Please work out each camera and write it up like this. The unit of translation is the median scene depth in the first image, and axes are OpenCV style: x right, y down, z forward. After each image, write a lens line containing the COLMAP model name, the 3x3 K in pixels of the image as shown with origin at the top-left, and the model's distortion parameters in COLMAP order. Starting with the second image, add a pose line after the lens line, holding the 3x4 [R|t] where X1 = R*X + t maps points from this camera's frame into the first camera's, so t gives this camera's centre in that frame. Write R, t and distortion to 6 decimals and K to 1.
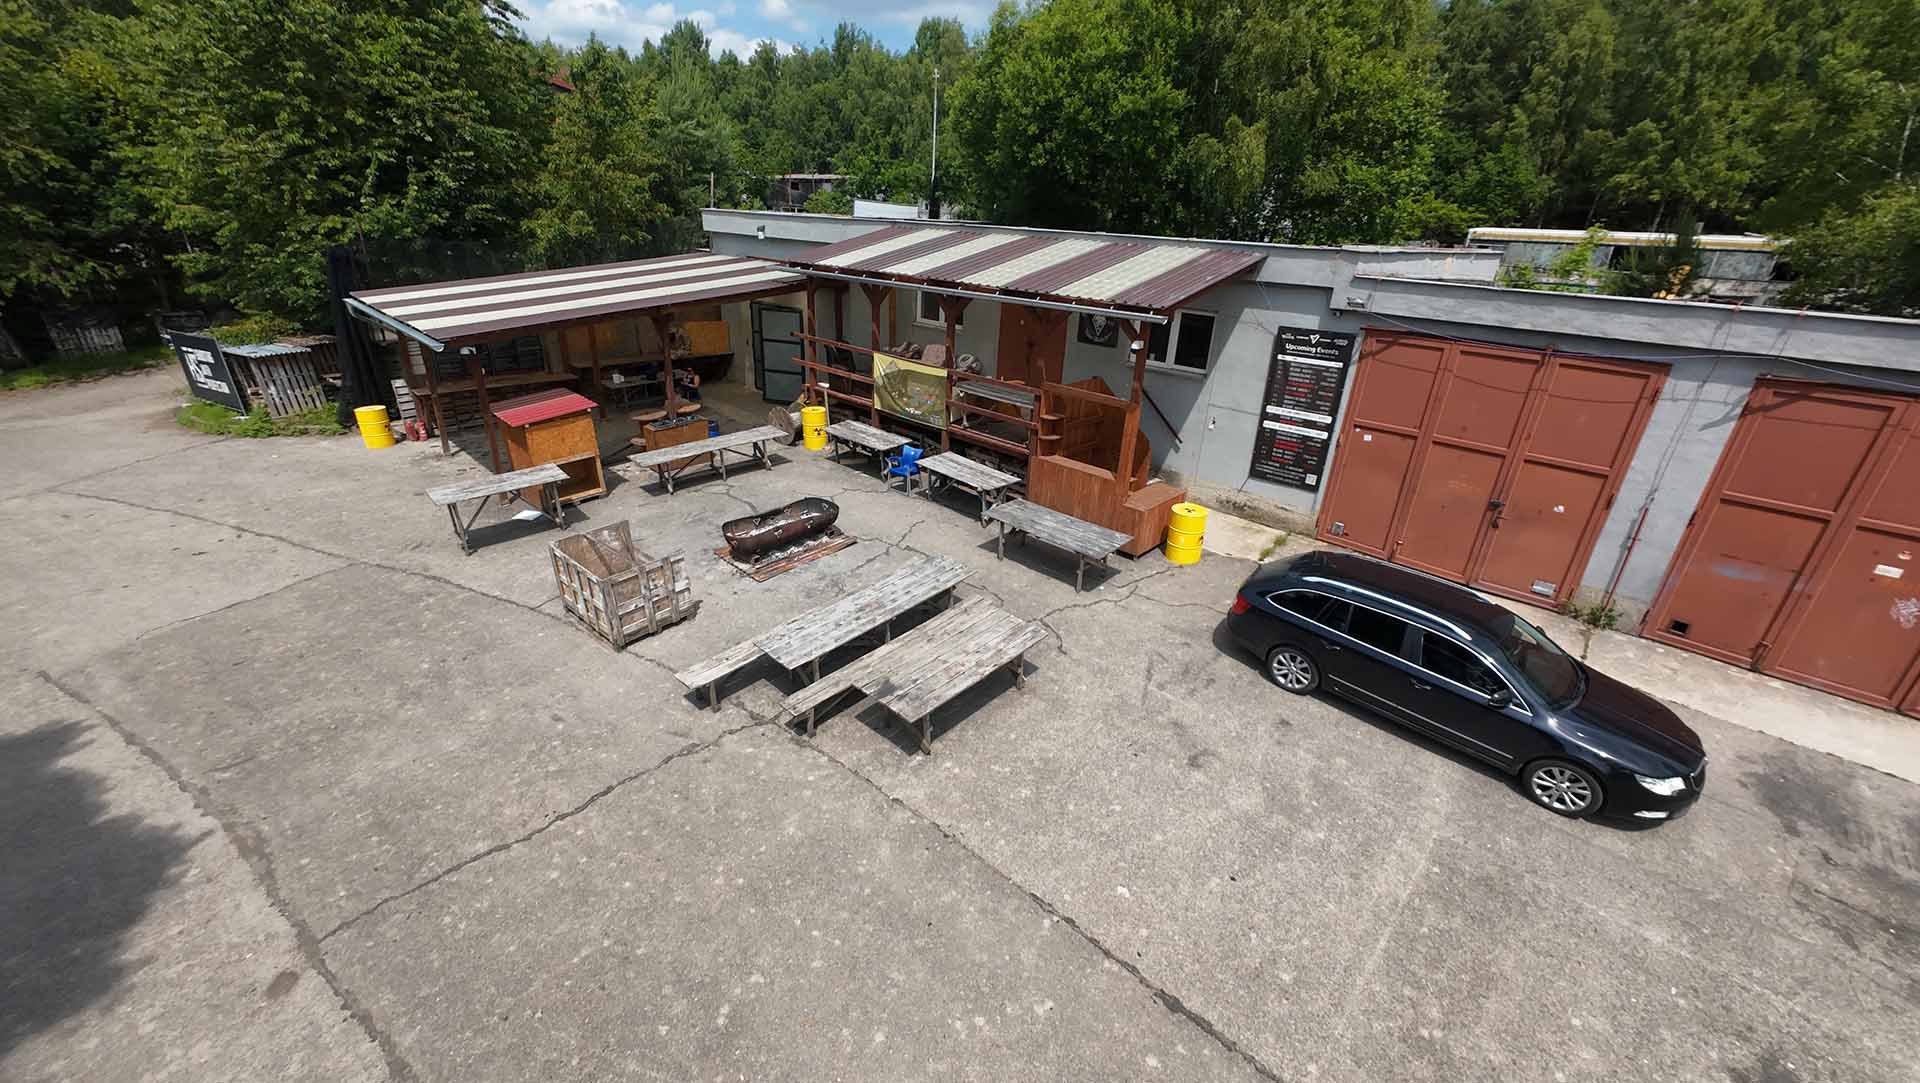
lens RADIAL K [[745.3, 0, 957.0], [0, 745.3, 540.3], [0, 0, 1]] dist [-0.002135, 0.000806]
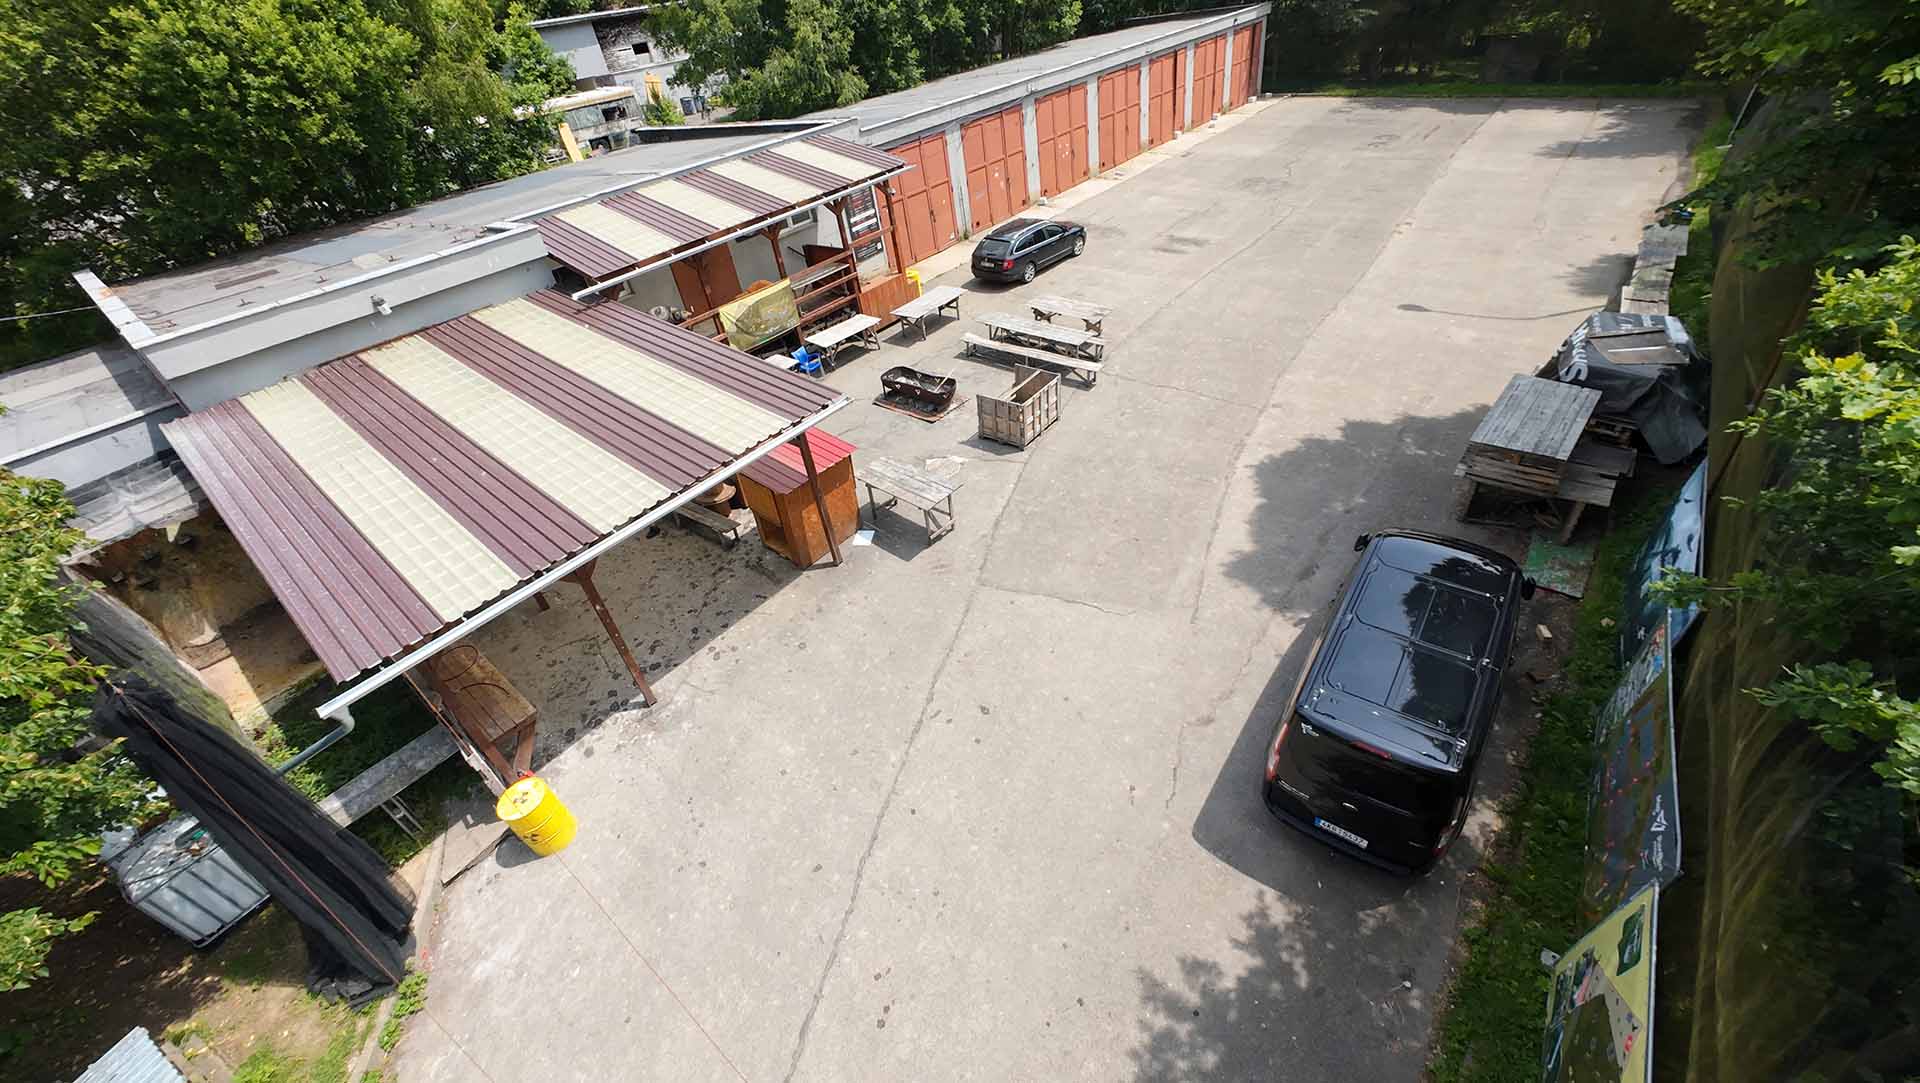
lens RADIAL K [[745.3, 0, 957.0], [0, 745.3, 540.3], [0, 0, 1]] dist [-0.002135, 0.000806]
pose [[-0.081589, -0.624804, 0.776507, -1.534356], [0.515762, 0.640204, 0.569323, -0.604018], [-0.852838, 0.446943, 0.270017, 0.694252]]
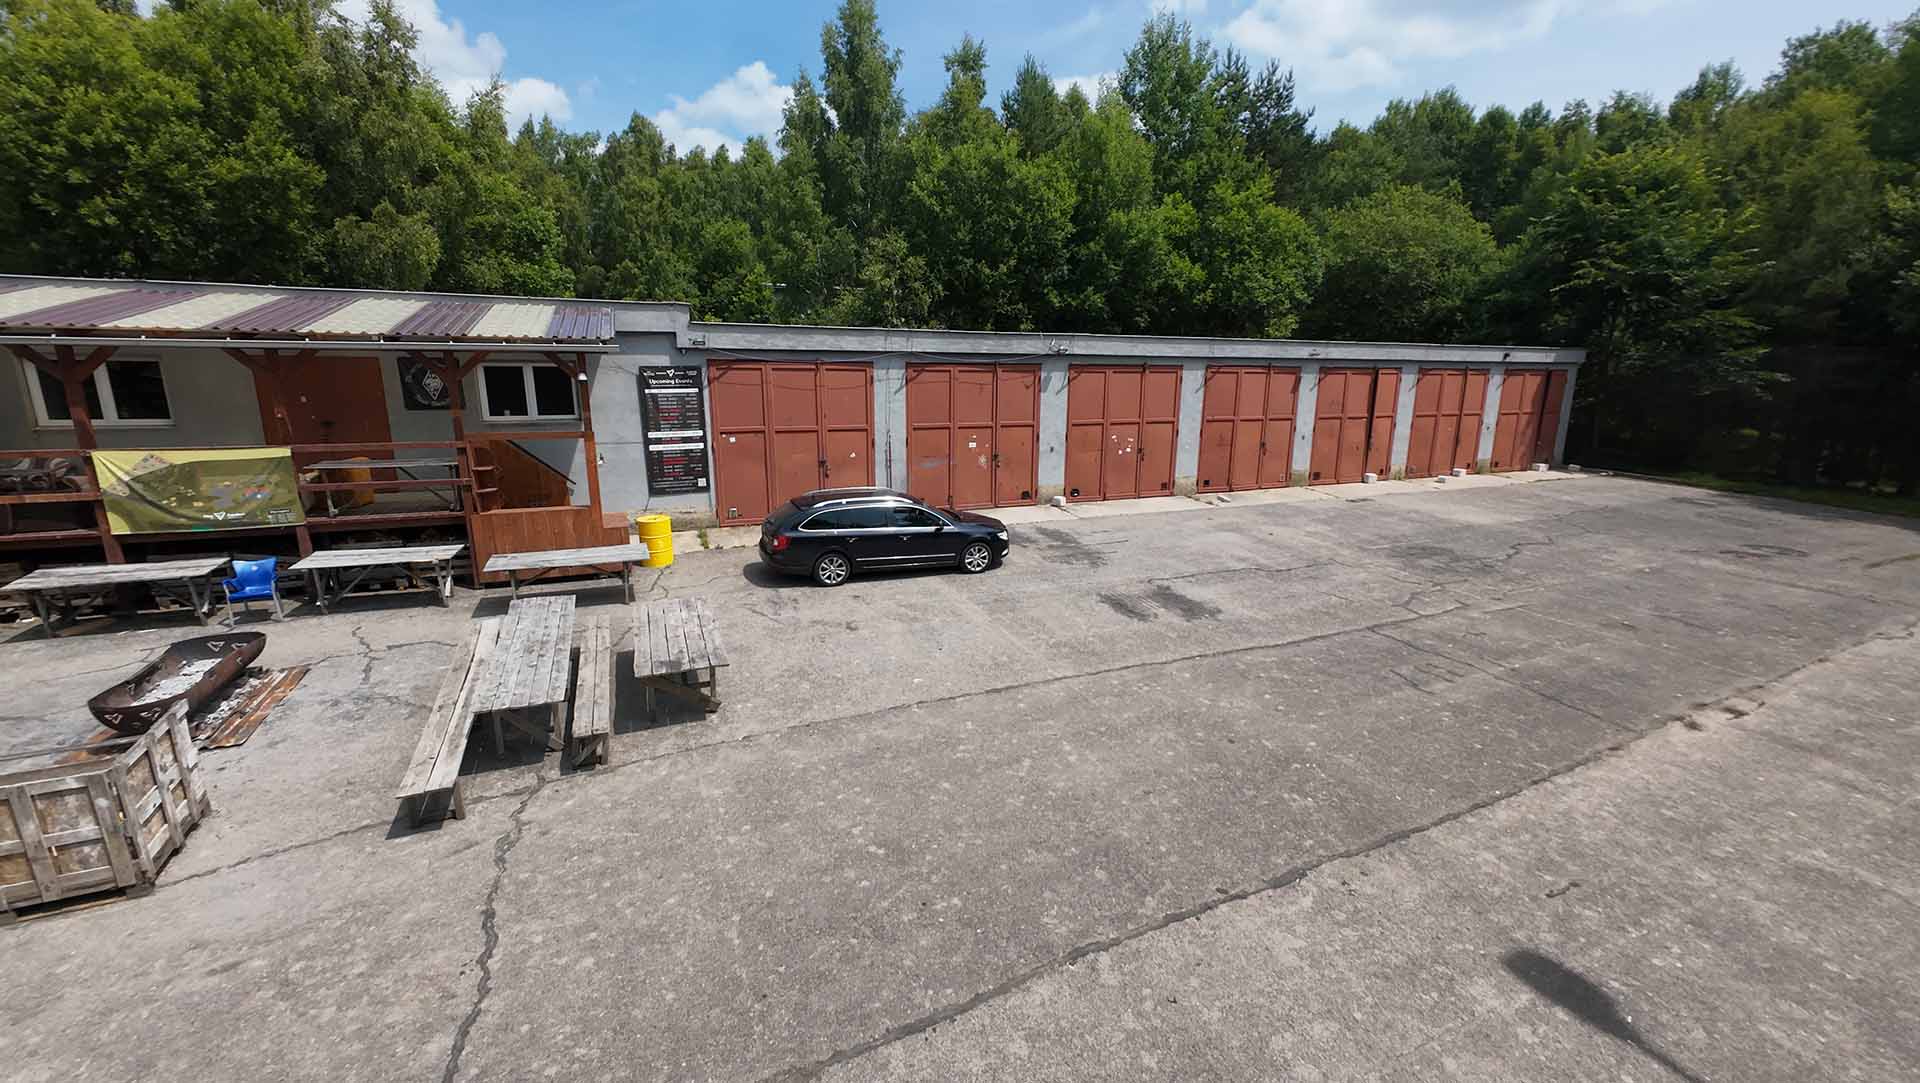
lens RADIAL K [[745.3, 0, 957.0], [0, 745.3, 540.3], [0, 0, 1]] dist [-0.002135, 0.000806]
pose [[0.390157, -0.241900, 0.888404, -0.523462], [0.378443, 0.921734, 0.084776, 0.068119], [-0.839380, 0.303134, 0.451166, 0.107406]]
